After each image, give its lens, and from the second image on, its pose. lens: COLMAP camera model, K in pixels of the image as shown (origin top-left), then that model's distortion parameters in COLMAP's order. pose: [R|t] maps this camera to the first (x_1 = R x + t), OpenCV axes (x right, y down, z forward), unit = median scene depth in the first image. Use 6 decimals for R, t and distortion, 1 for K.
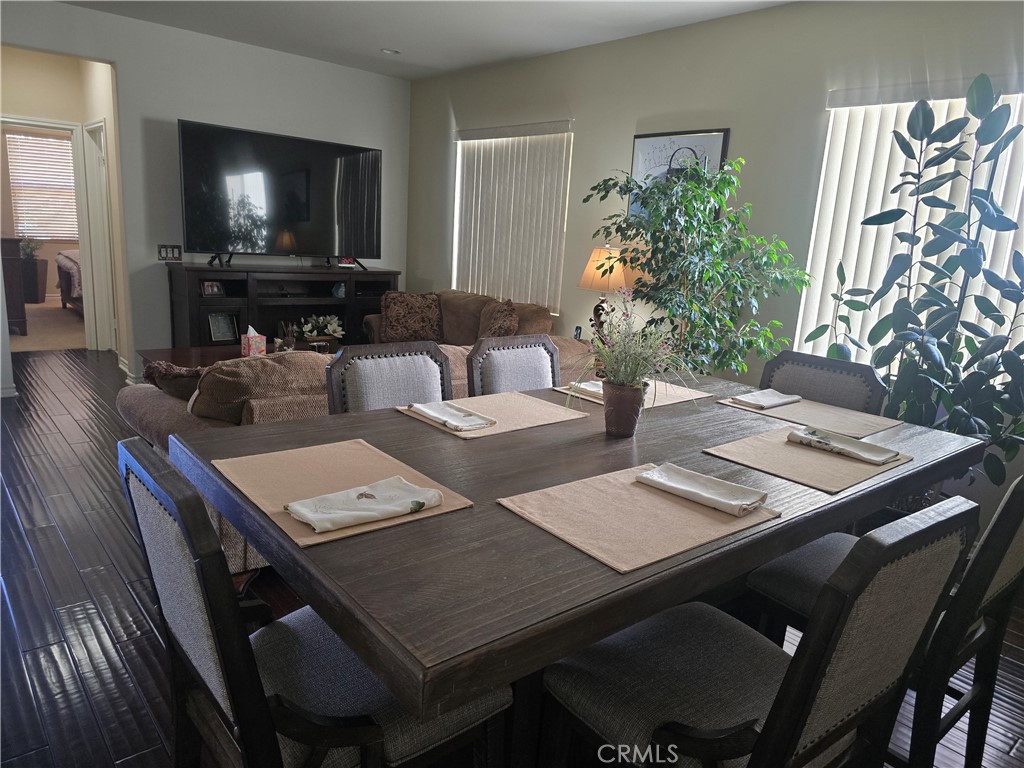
lens RADIAL K [[686.8, 0, 512.0], [0, 686.8, 384.0], [0, 0, 1]] dist [0.090889, -0.098763]
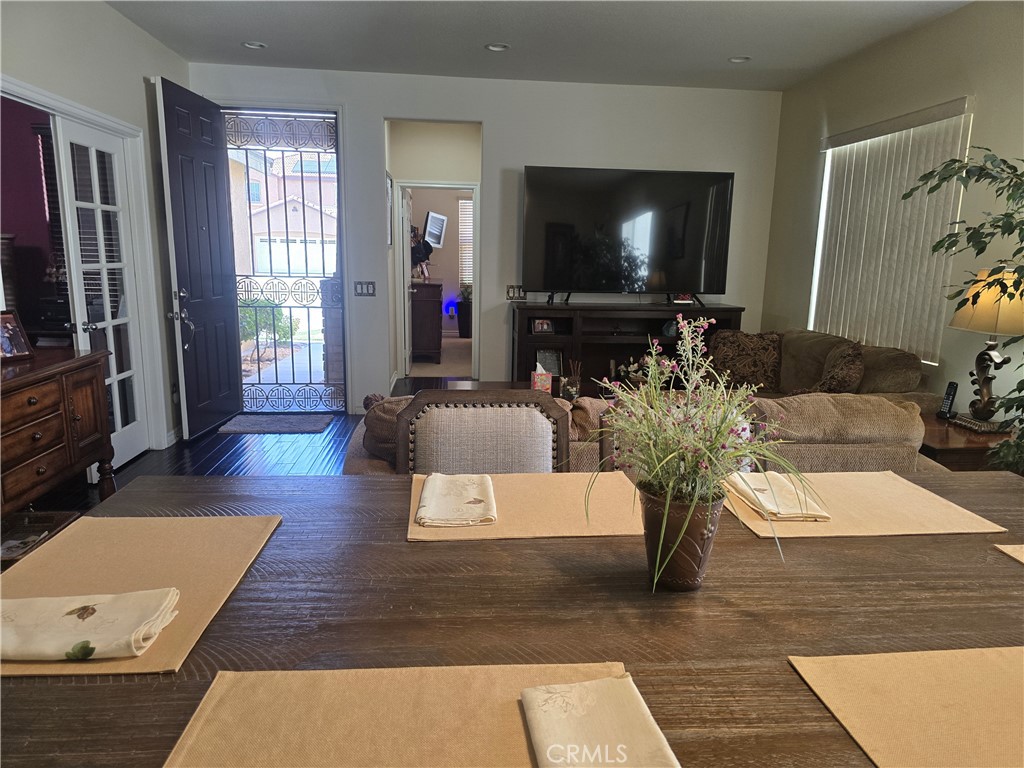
lens RADIAL K [[686.8, 0, 512.0], [0, 686.8, 384.0], [0, 0, 1]] dist [0.090889, -0.098763]
pose [[0.821590, 0.059222, -0.566994, 0.113984], [-0.091997, 0.995327, -0.029345, -0.017688], [0.562607, 0.076271, 0.823199, 0.145822]]
